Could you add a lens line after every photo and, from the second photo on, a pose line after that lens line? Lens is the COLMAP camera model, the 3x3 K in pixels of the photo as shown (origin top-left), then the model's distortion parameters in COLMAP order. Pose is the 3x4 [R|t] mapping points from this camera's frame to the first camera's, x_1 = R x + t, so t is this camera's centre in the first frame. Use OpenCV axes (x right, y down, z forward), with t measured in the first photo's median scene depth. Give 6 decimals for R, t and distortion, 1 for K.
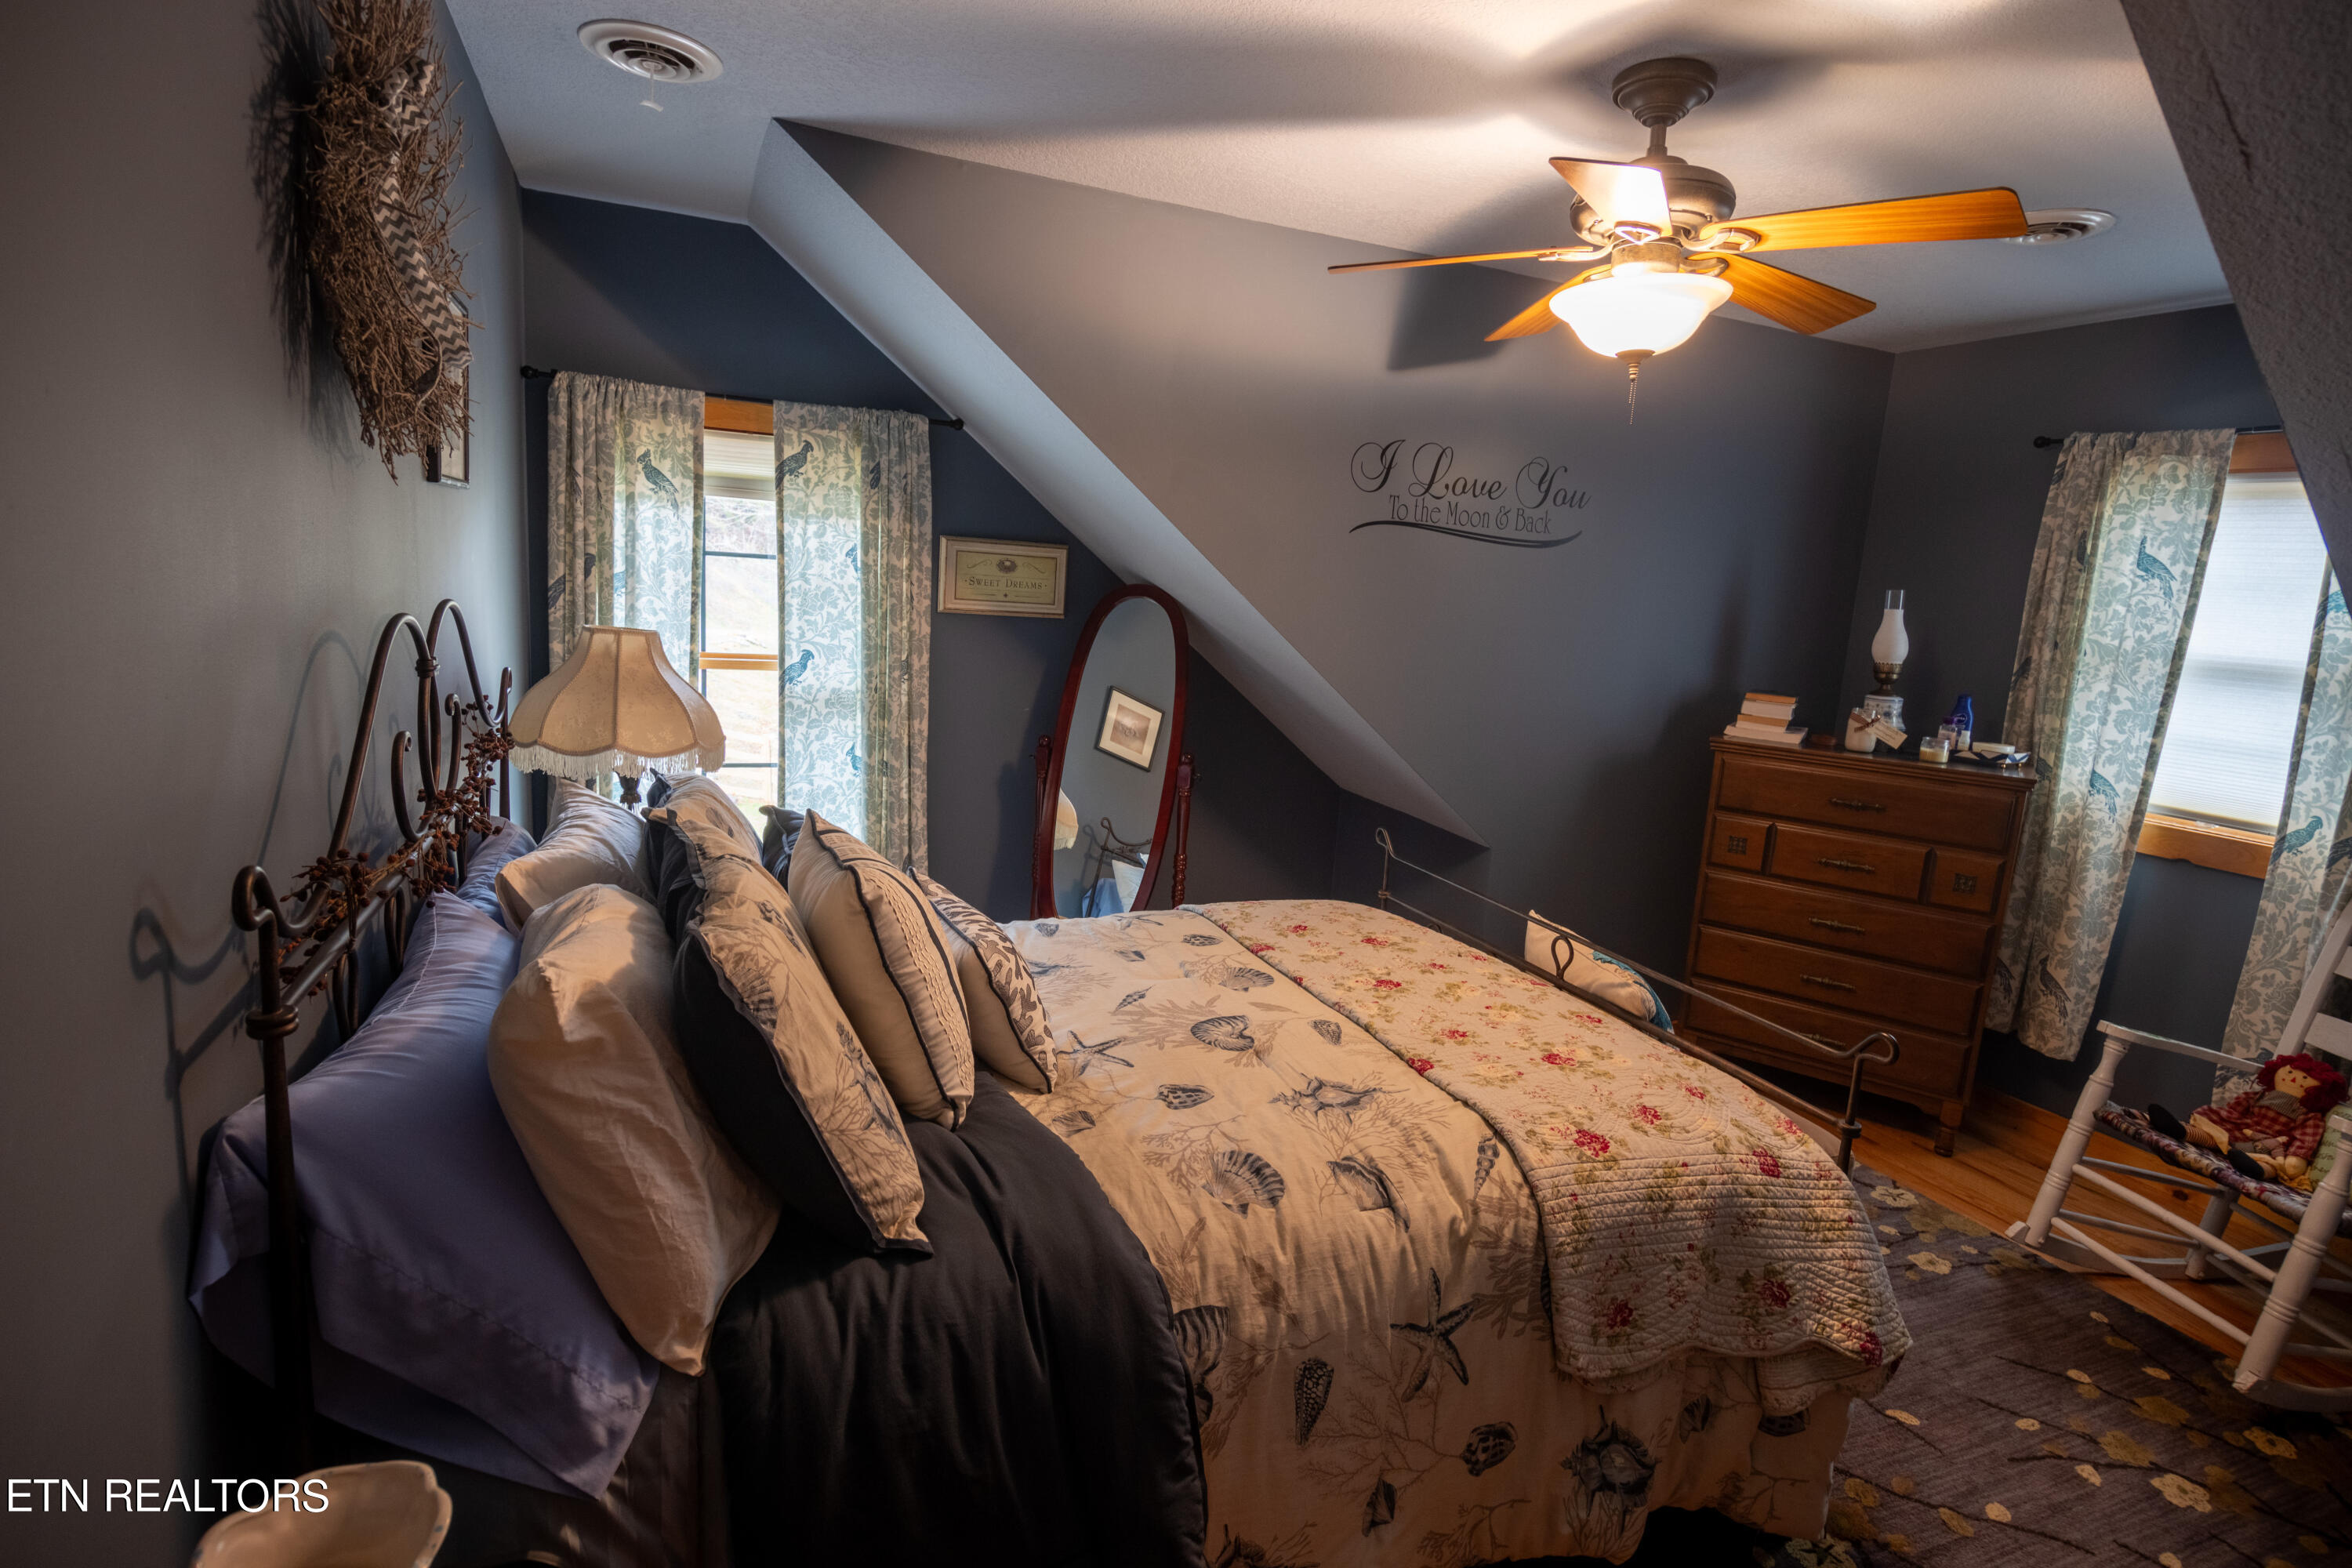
lens RADIAL K [[1174.6, 0, 1181.8], [0, 1174.6, 760.7], [0, 0, 1]] dist [-0.006312, -0.000385]
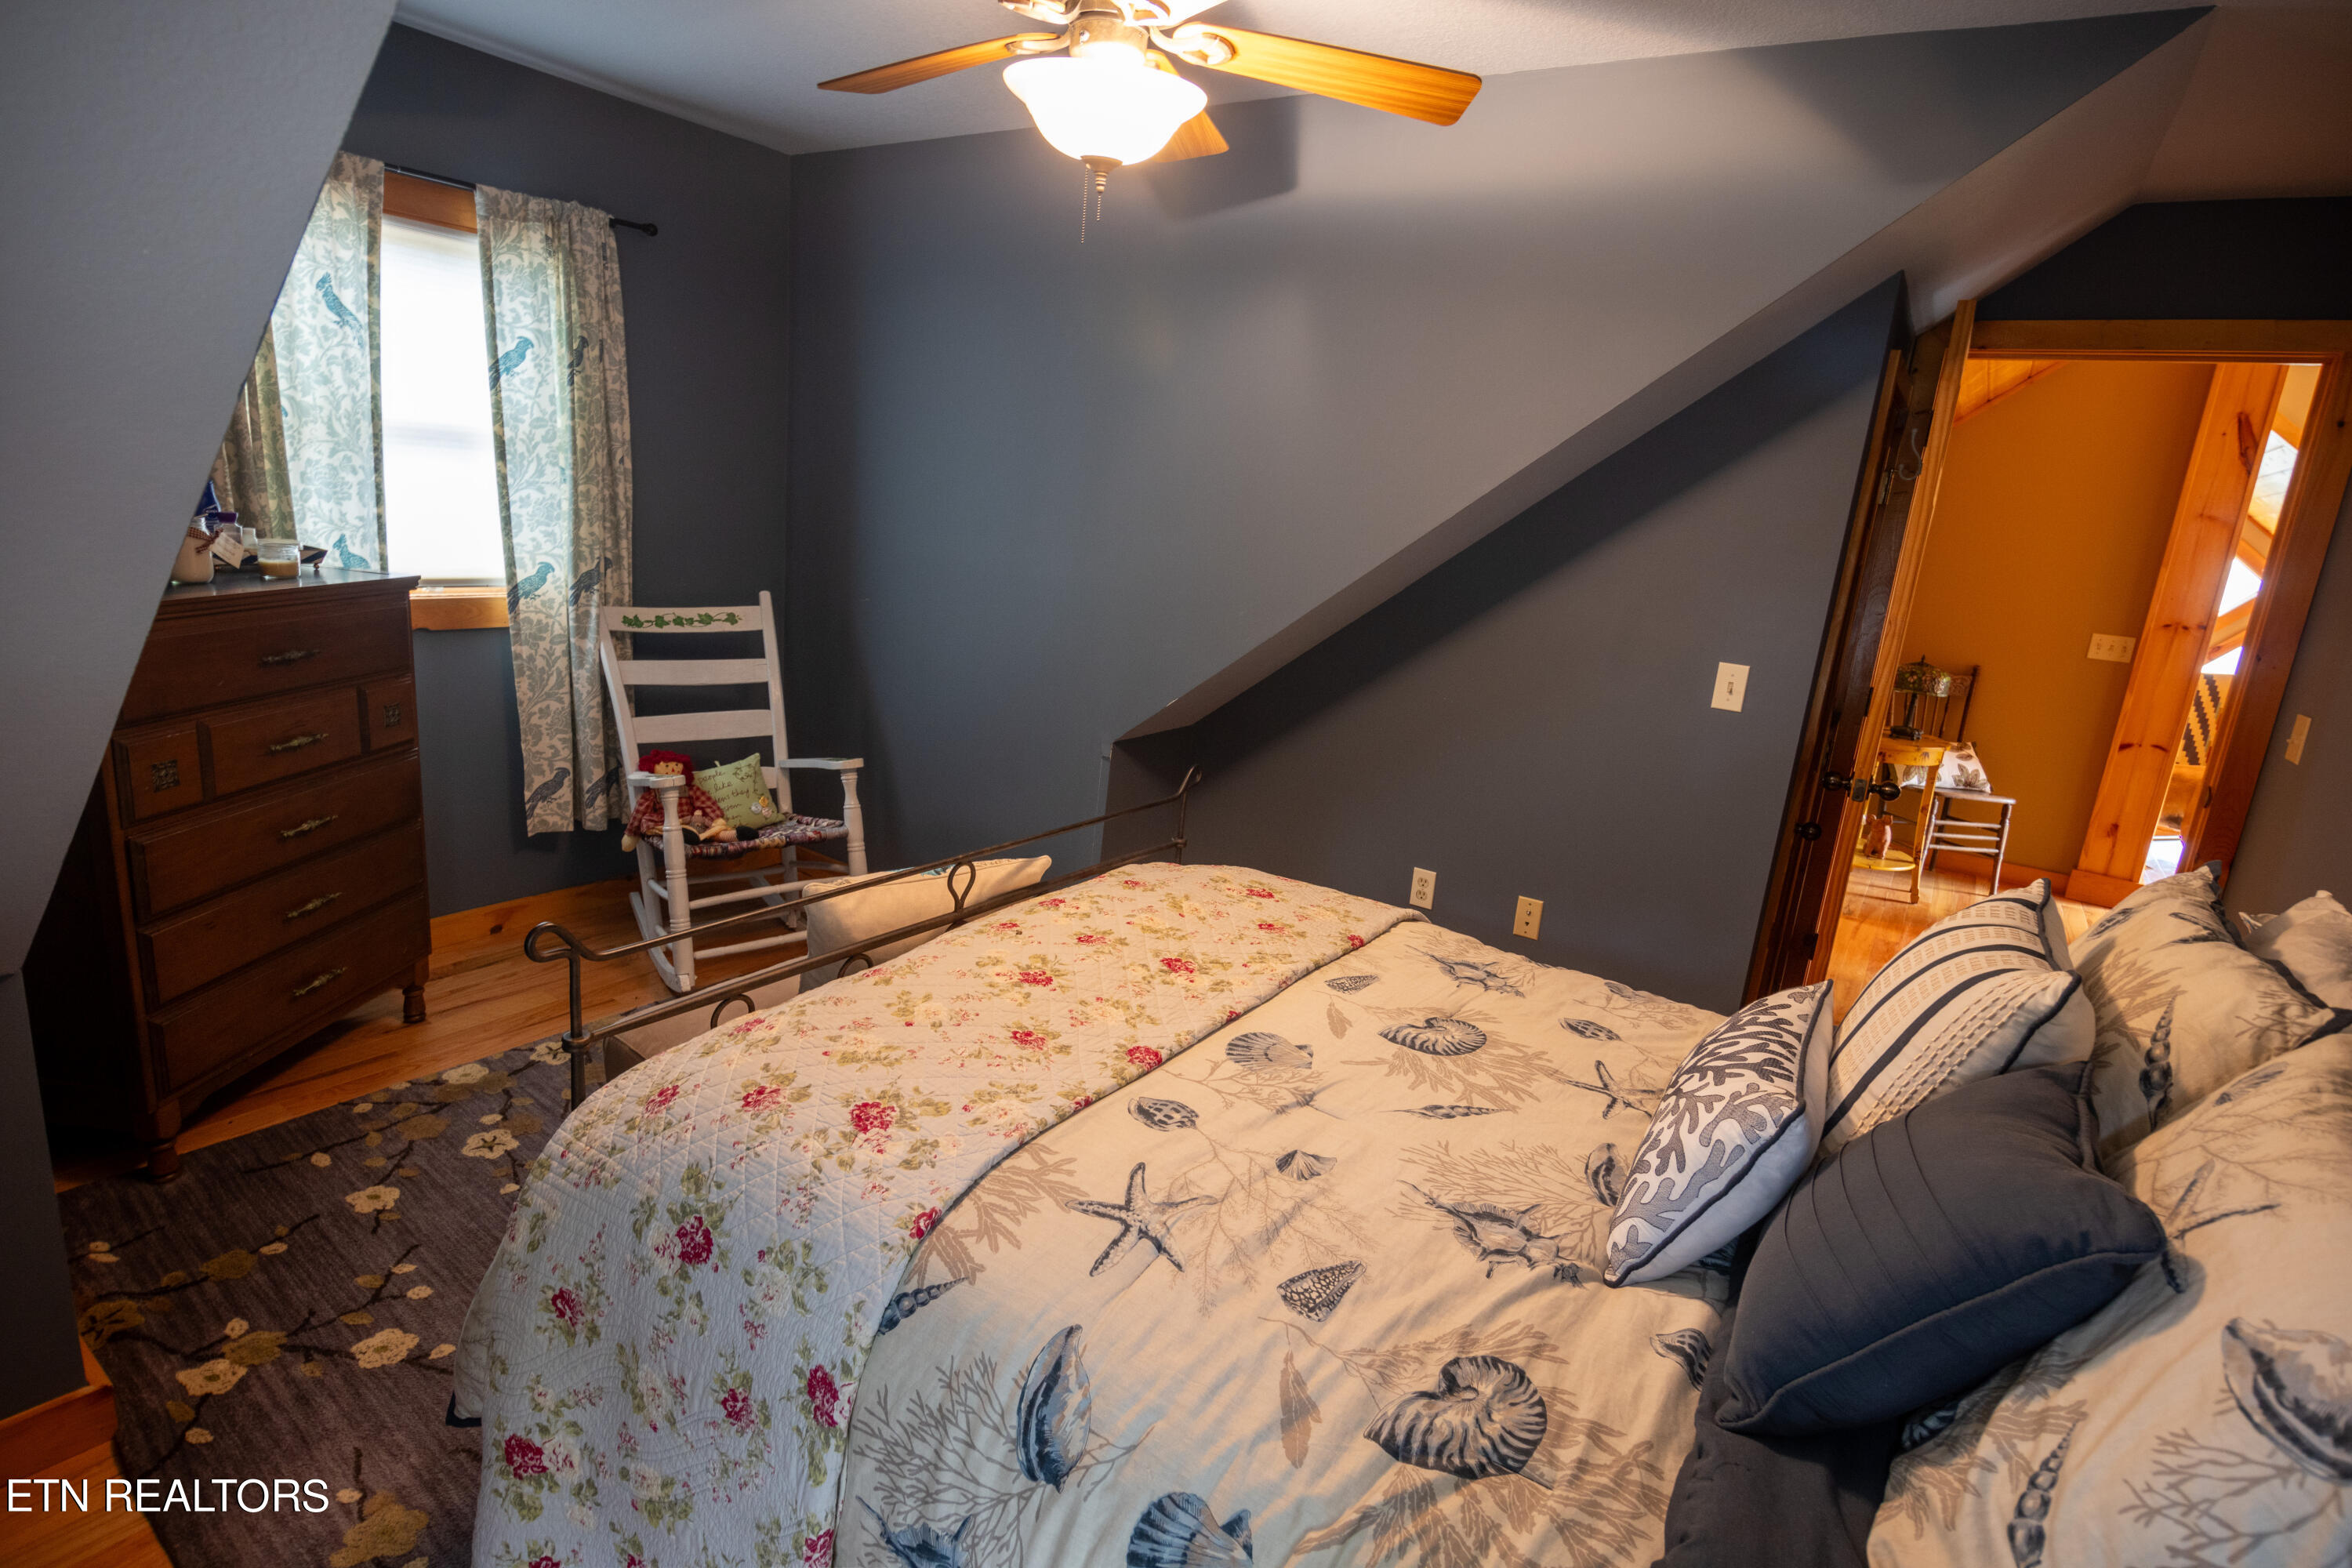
lens RADIAL K [[1174.6, 0, 1181.8], [0, 1174.6, 760.7], [0, 0, 1]] dist [-0.006312, -0.000385]
pose [[-0.518493, -0.302997, 0.799598, -0.330349], [0.009586, 0.932995, 0.359762, -0.177263], [-0.855028, 0.194200, -0.480847, 1.046382]]
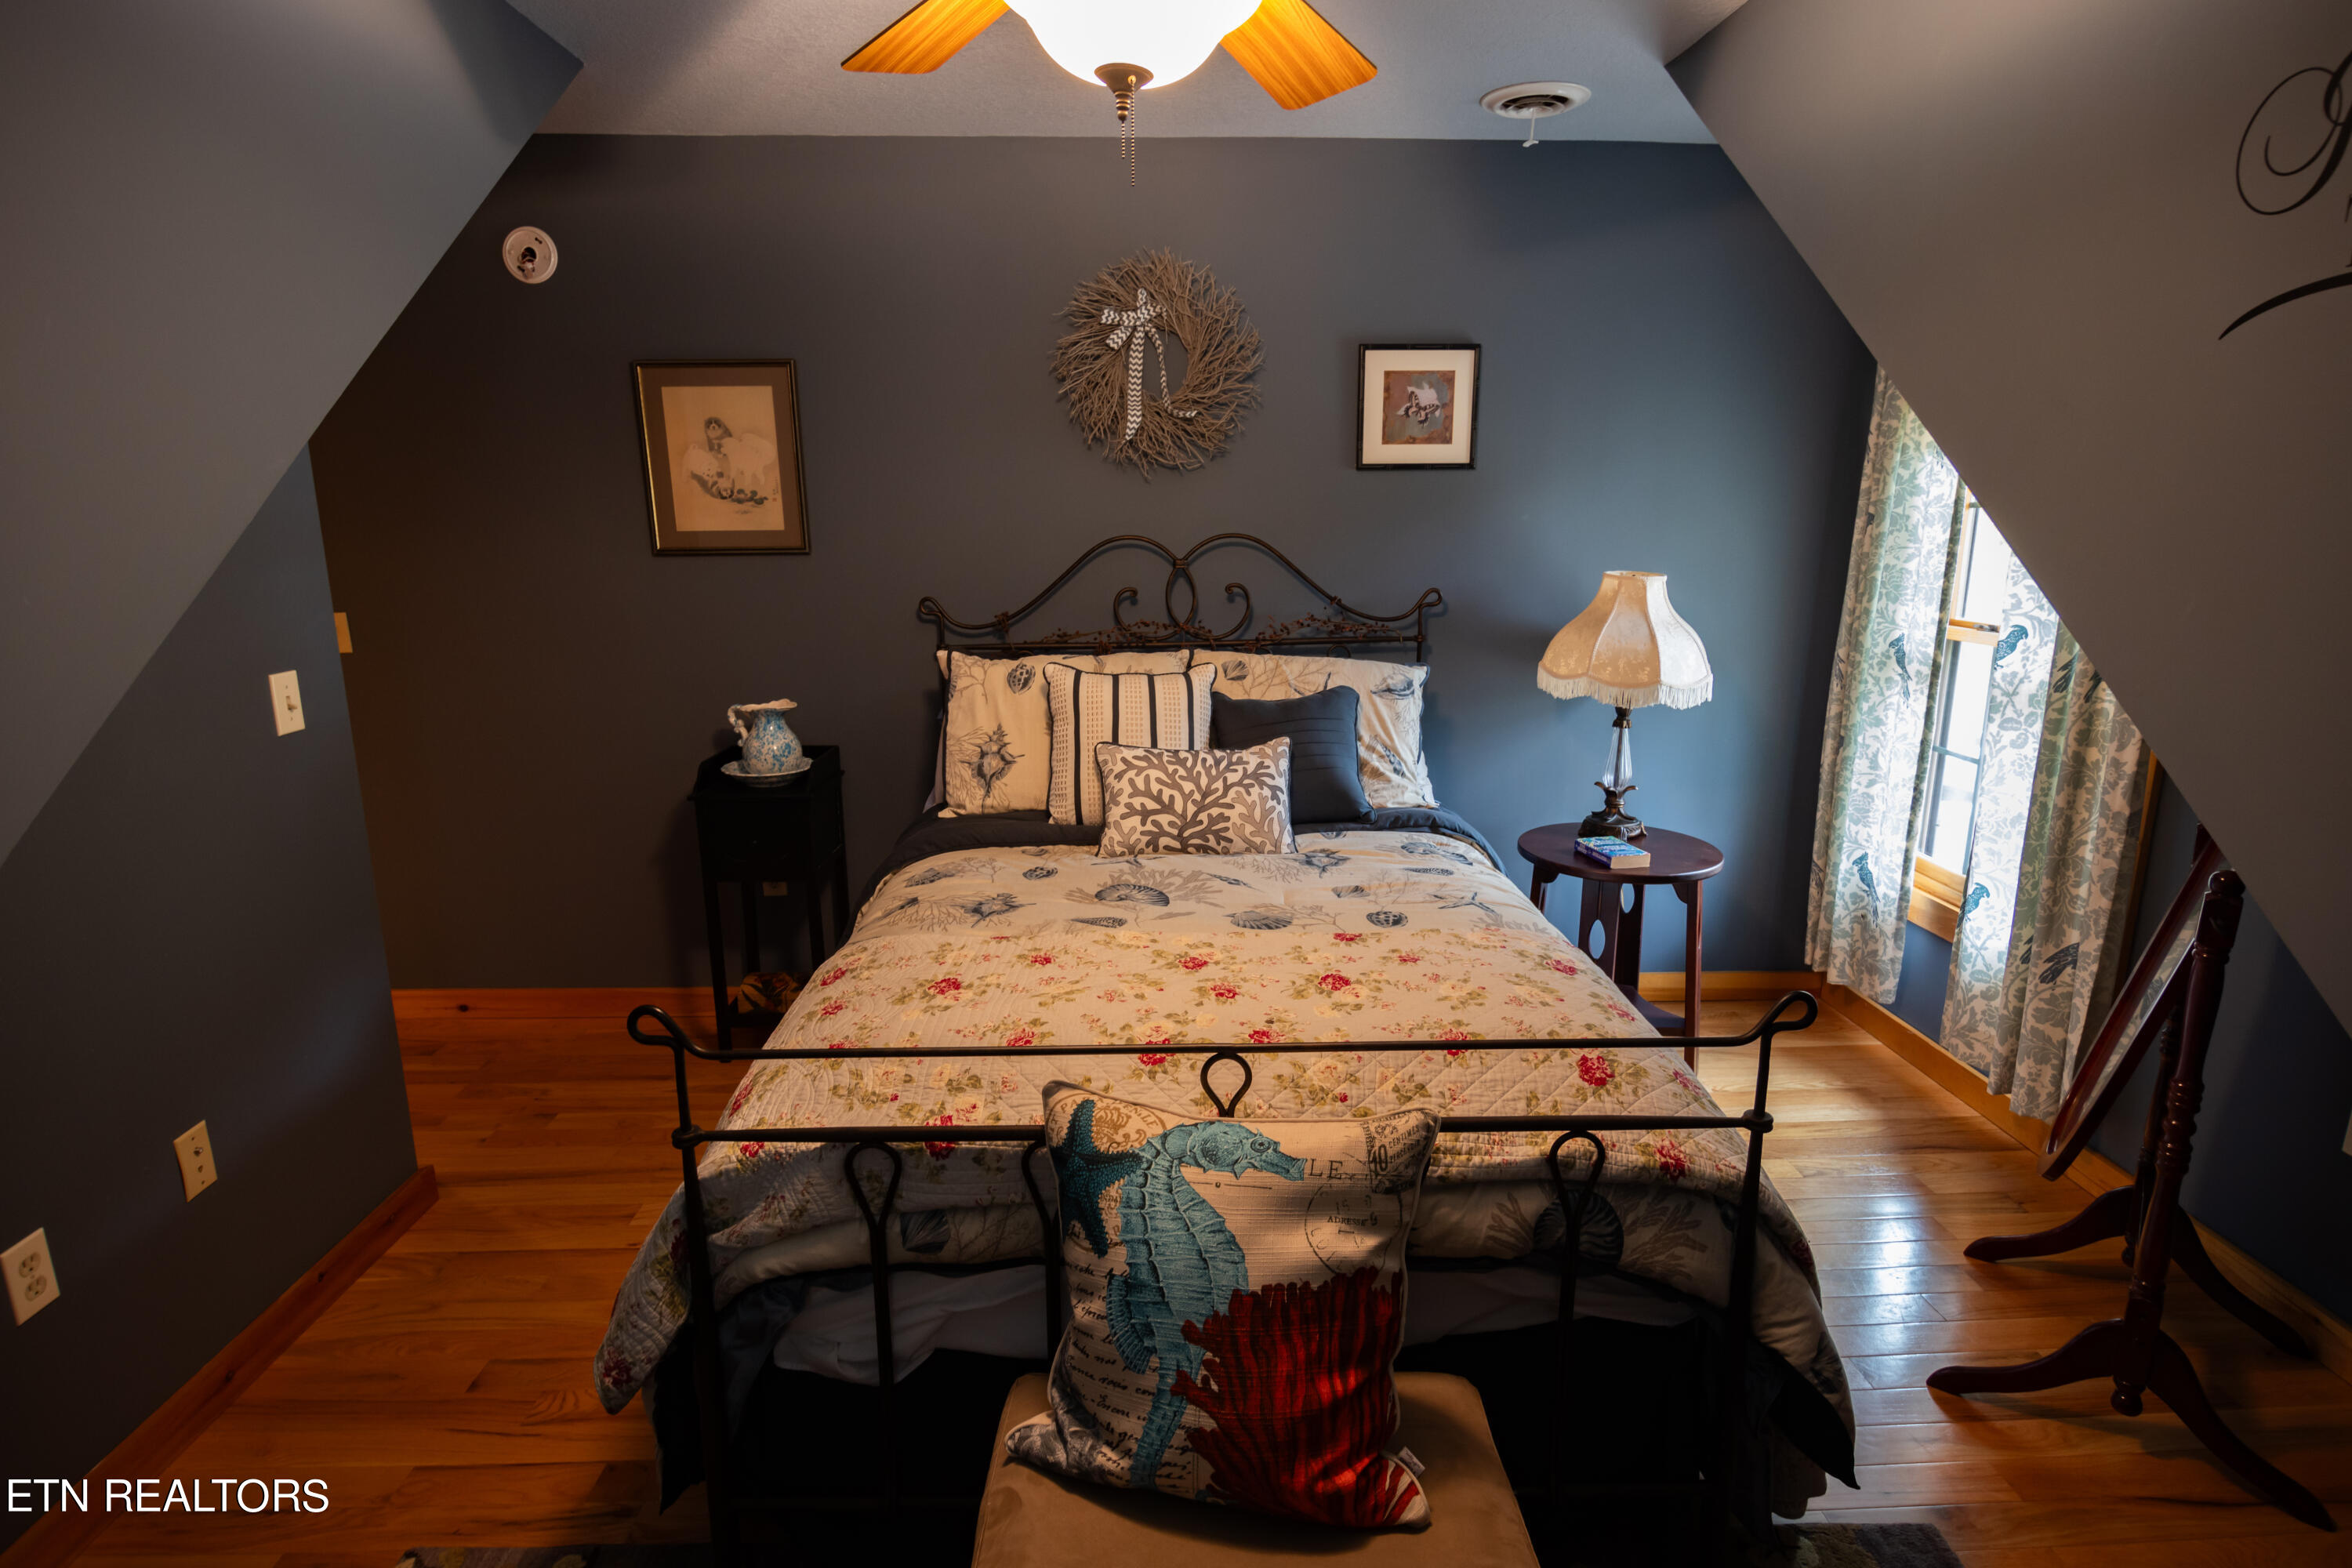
lens RADIAL K [[1191.6, 0, 1176.0], [0, 1191.6, 784.0], [0, 0, 1]] dist [0.000174, 0.000067]
pose [[-0.370868, 0.144017, -0.917451, 0.728486], [-0.166940, 0.961472, 0.218410, -0.089238], [0.913558, 0.234160, -0.332537, 0.956149]]
